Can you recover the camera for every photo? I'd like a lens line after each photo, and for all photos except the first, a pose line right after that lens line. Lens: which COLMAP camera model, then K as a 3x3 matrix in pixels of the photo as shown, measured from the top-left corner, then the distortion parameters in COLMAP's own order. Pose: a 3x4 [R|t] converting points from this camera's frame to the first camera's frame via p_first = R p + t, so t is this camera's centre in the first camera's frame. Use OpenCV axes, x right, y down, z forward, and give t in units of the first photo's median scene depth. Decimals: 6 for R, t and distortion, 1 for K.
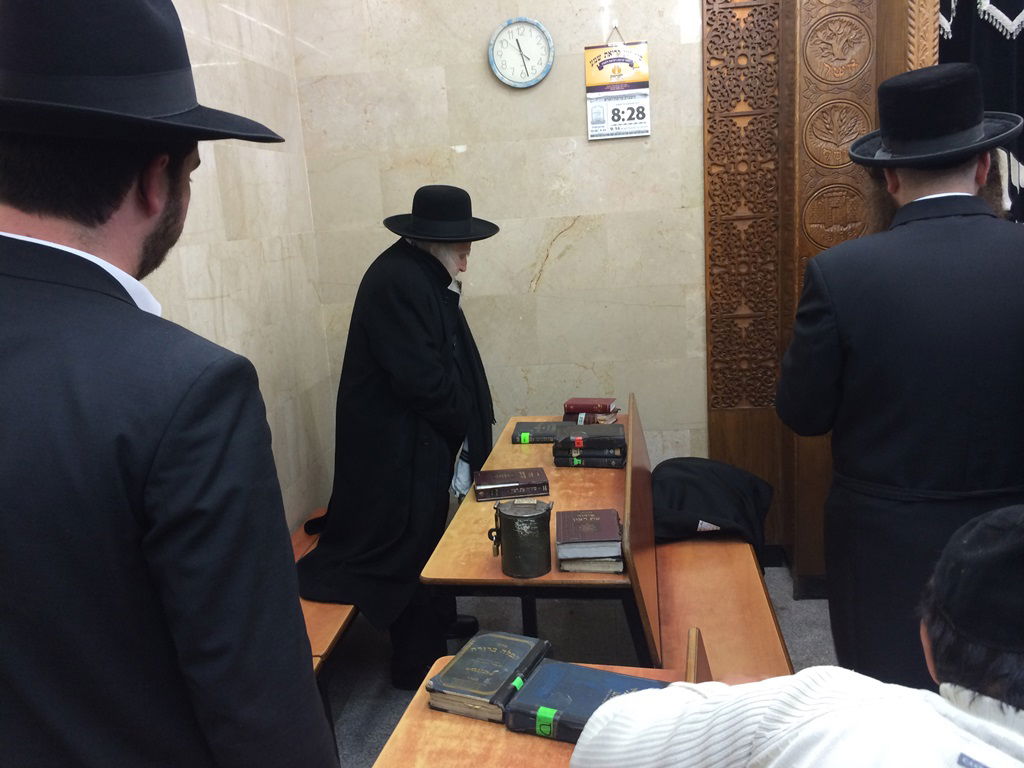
lens RADIAL K [[887.1, 0, 510.8], [0, 887.1, 381.5], [0, 0, 1]] dist [0.049764, -0.033079]
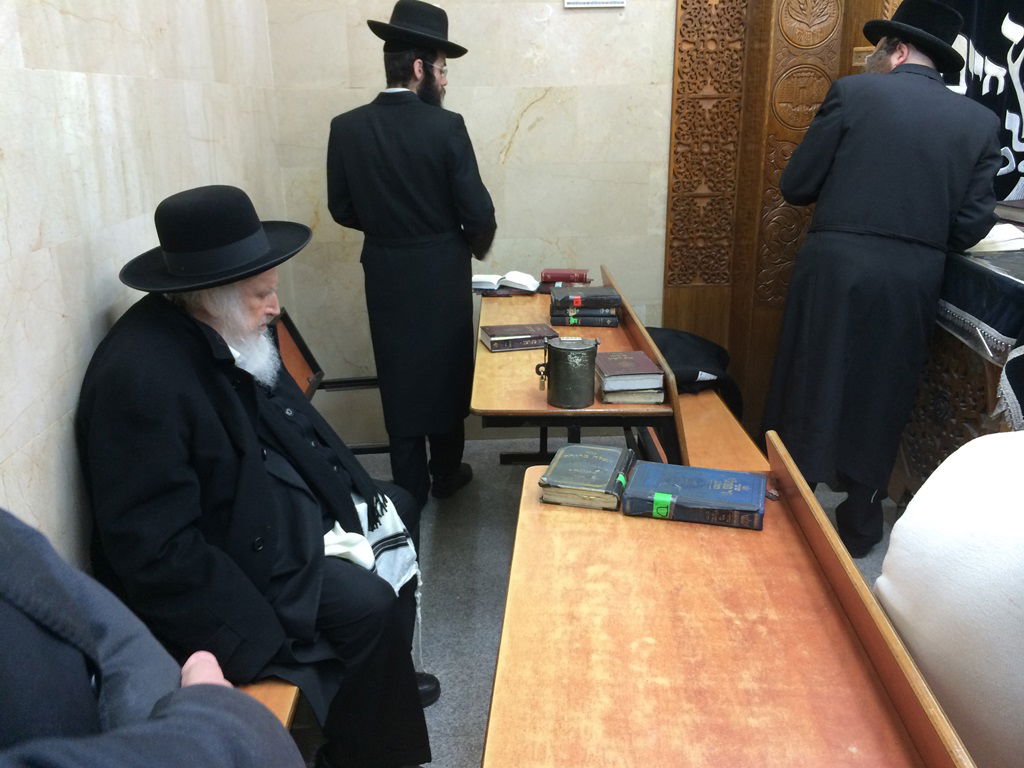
lens RADIAL K [[887.1, 0, 513.5], [0, 887.1, 386.6], [0, 0, 1]] dist [0.049764, -0.033079]
pose [[0.987225, 0.003591, 0.159292, -0.126264], [-0.019623, 0.994876, 0.099182, 0.051769], [-0.158120, -0.101040, 0.982237, -0.013606]]
